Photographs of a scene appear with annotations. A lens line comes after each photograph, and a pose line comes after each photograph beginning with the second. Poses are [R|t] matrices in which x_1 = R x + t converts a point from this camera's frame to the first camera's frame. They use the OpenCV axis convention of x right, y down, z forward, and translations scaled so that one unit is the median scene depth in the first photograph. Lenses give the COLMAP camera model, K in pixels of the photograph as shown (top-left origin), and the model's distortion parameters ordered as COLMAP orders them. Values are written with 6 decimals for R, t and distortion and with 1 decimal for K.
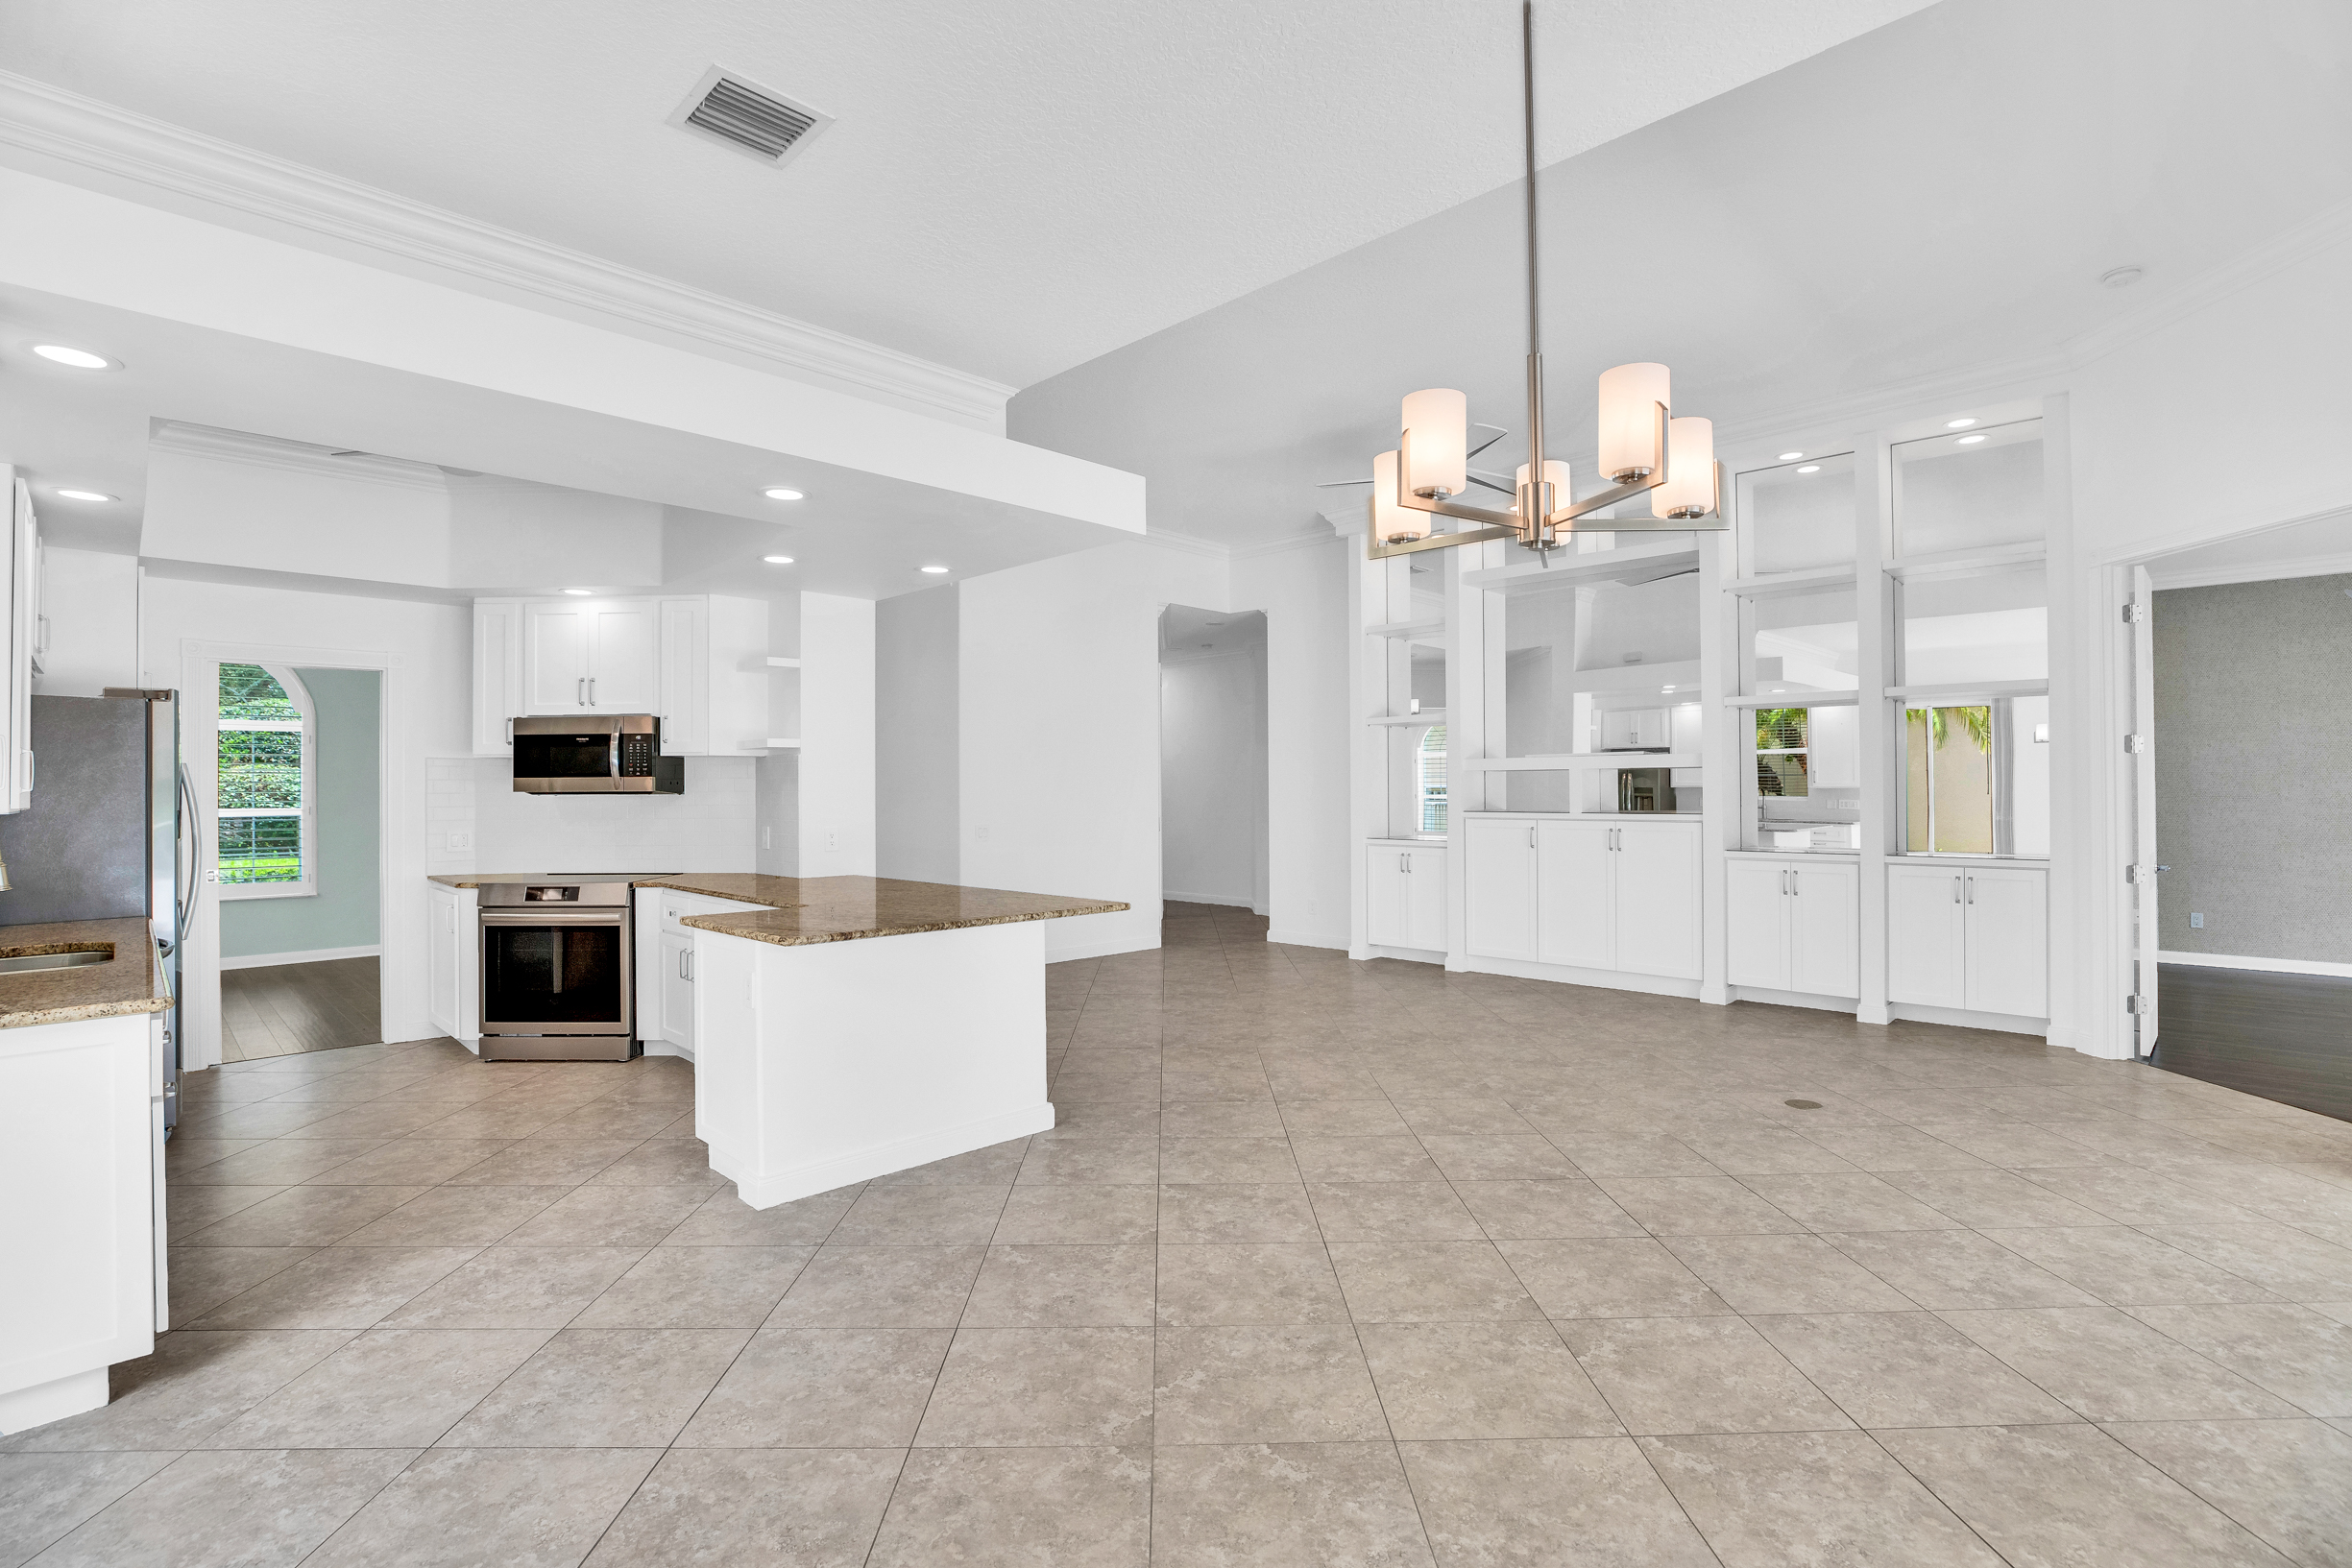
lens RADIAL K [[1082.6, 0, 1184.5], [0, 1082.6, 779.2], [0, 0, 1]] dist [-0.043516, 0.013425]
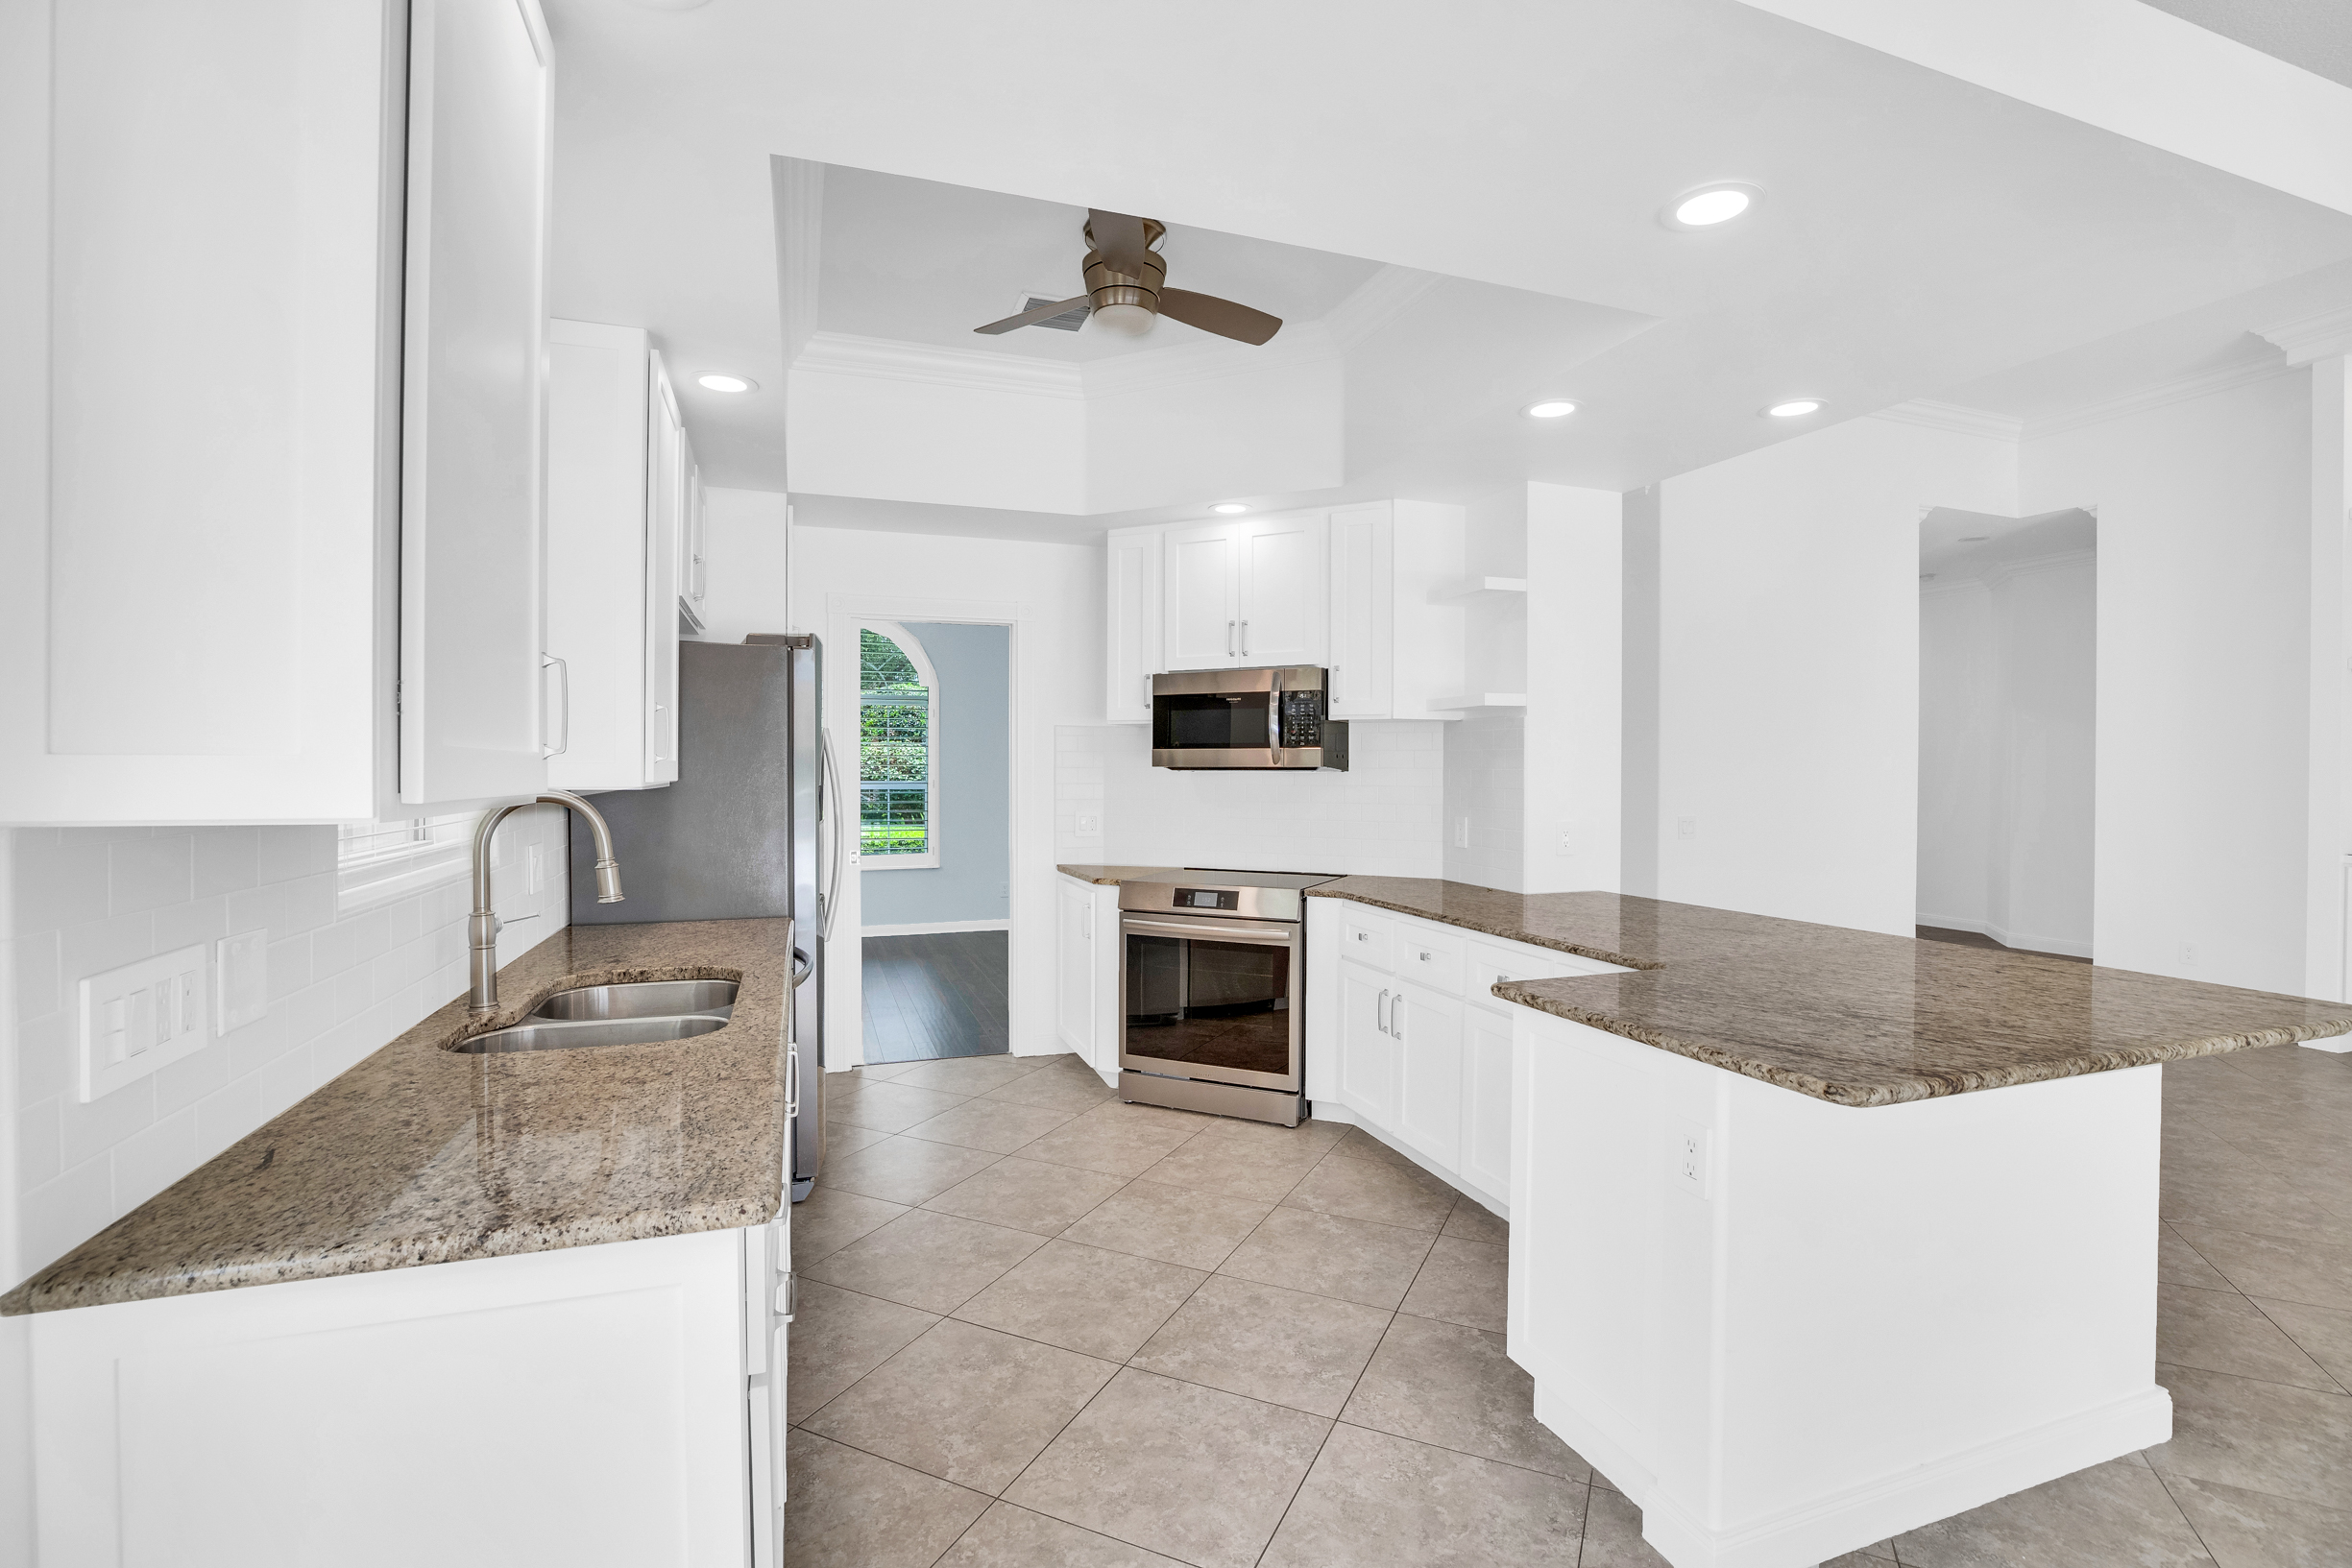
lens RADIAL K [[1082.6, 0, 1184.5], [0, 1082.6, 779.2], [0, 0, 1]] dist [-0.043516, 0.013425]
pose [[0.899367, 0.012756, -0.437009, -0.263101], [-0.004337, 0.999785, 0.020256, 0.005179], [0.437174, -0.016322, 0.899229, 0.289912]]
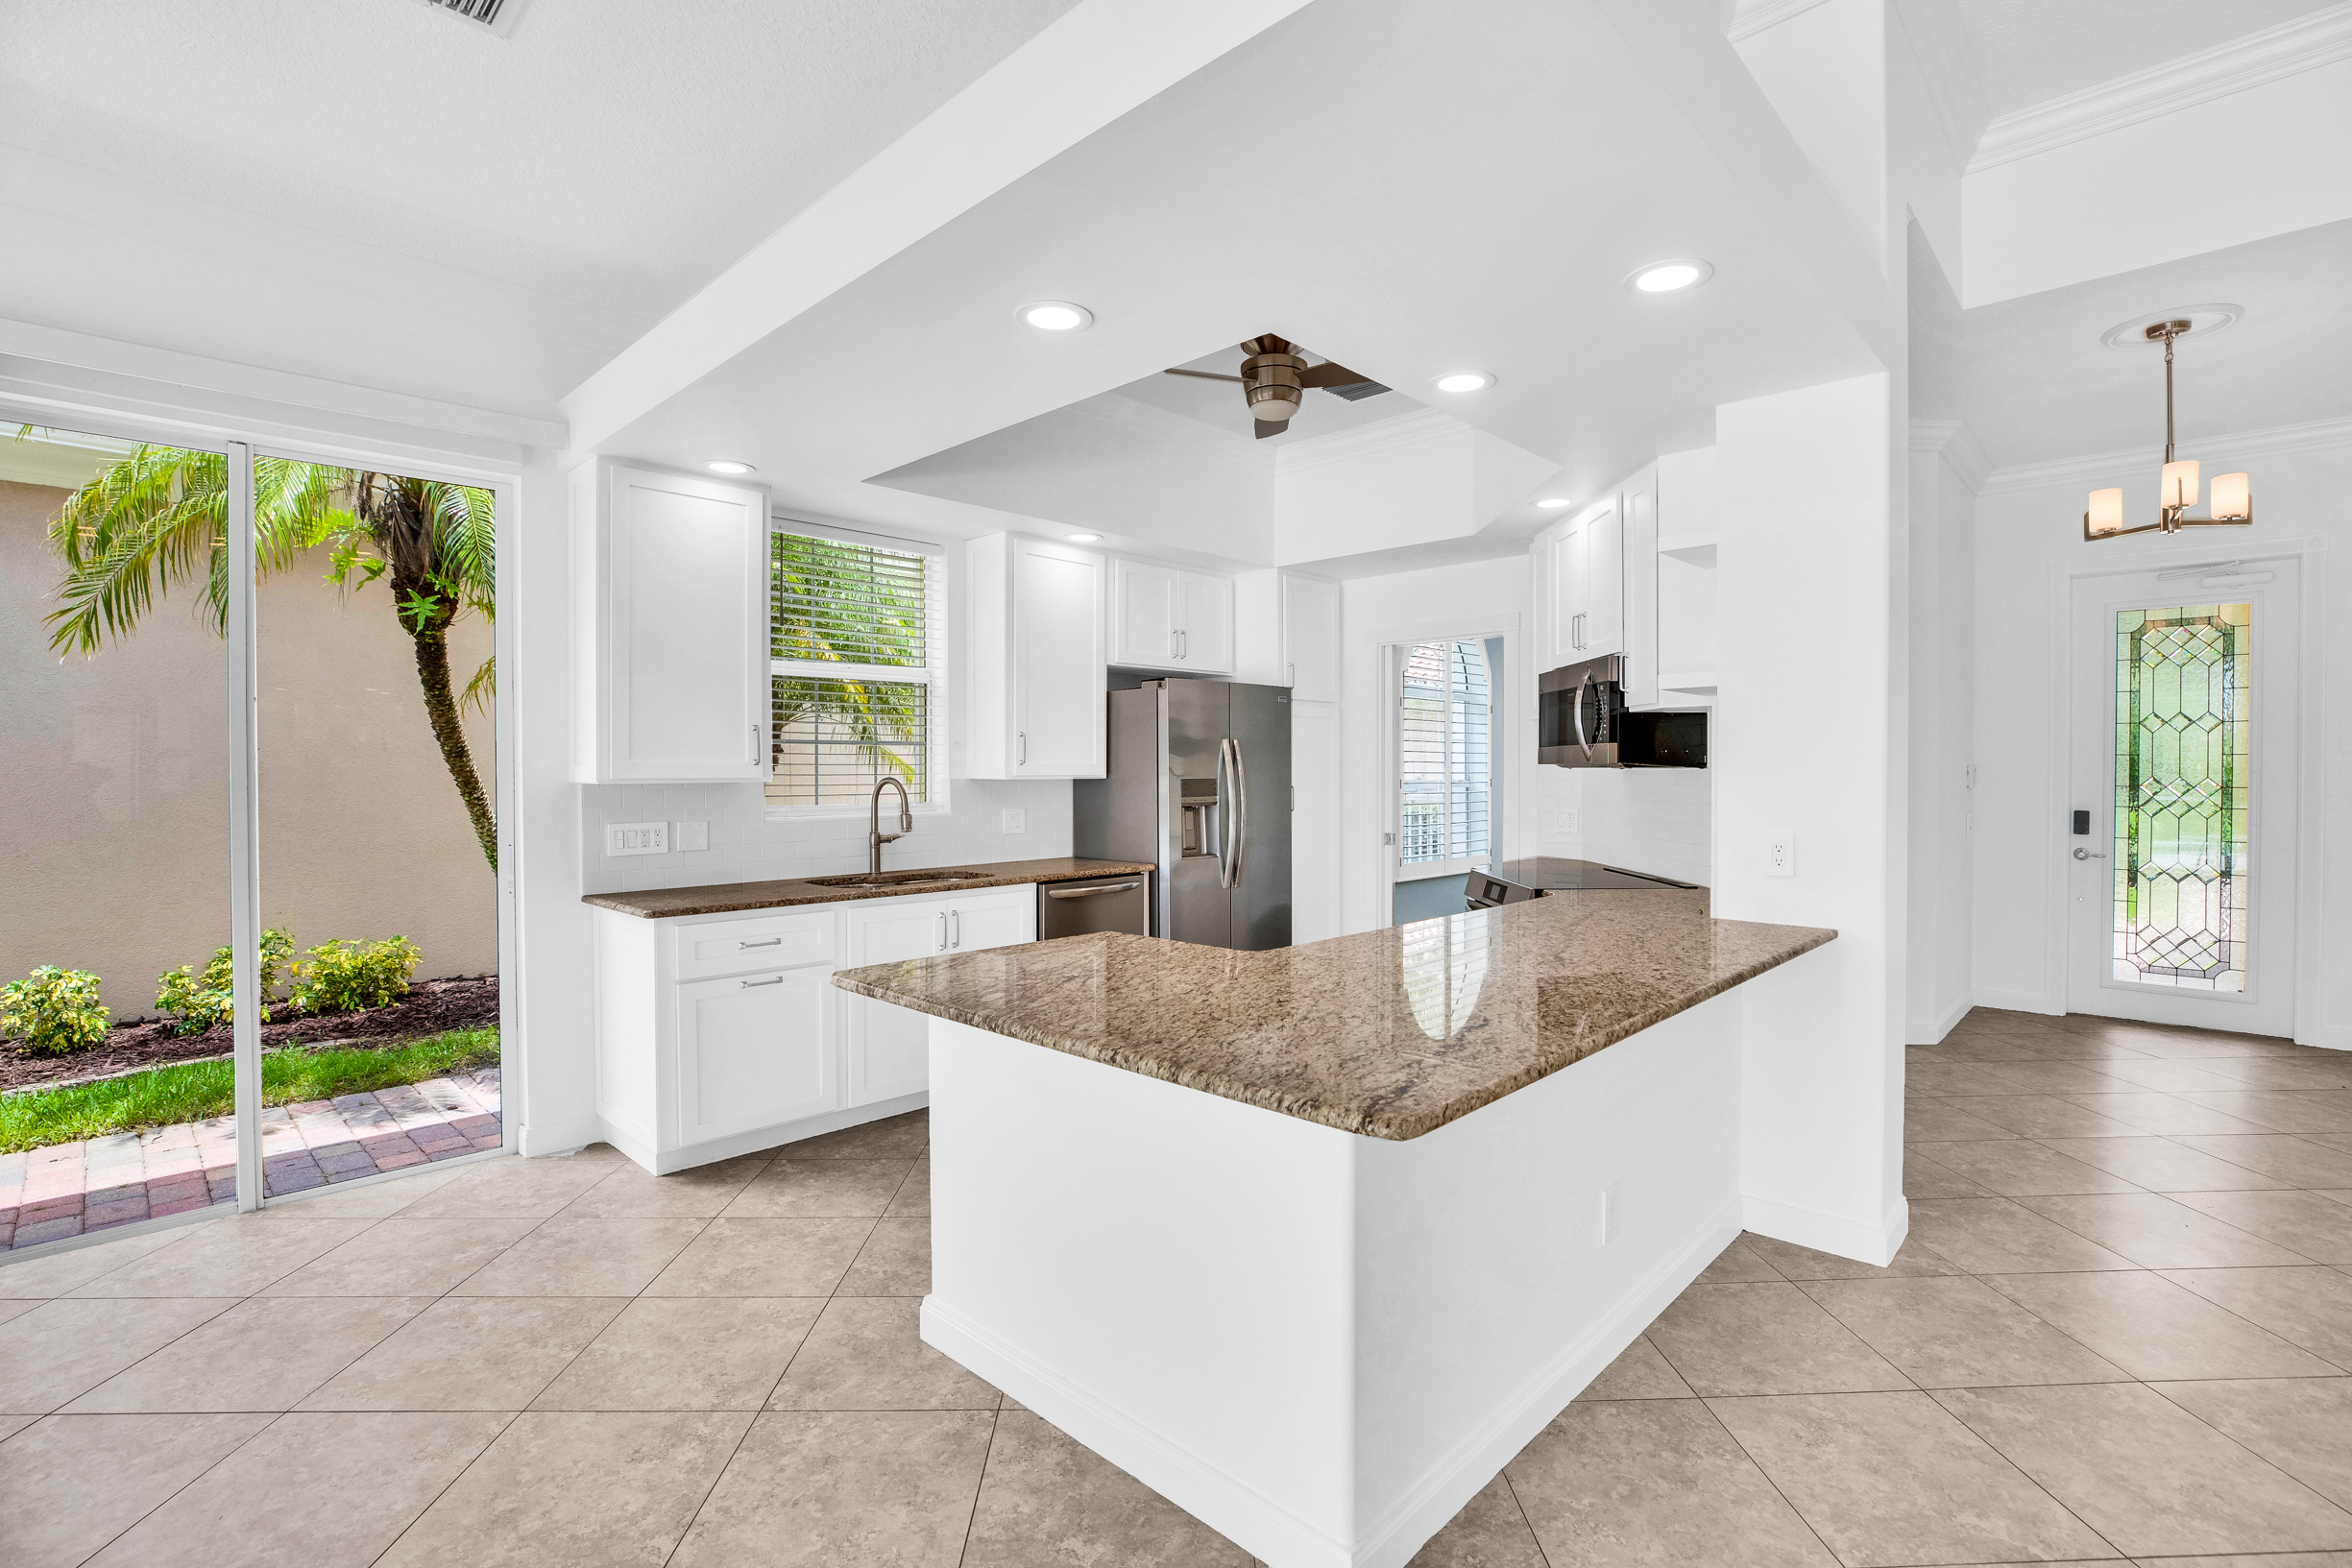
lens RADIAL K [[1082.6, 0, 1184.5], [0, 1082.6, 779.2], [0, 0, 1]] dist [-0.043516, 0.013425]
pose [[0.008716, 0.015993, -0.999834, 0.209058], [0.011140, 0.999809, 0.016089, 0.007579], [0.999900, -0.011278, 0.008536, 0.753551]]
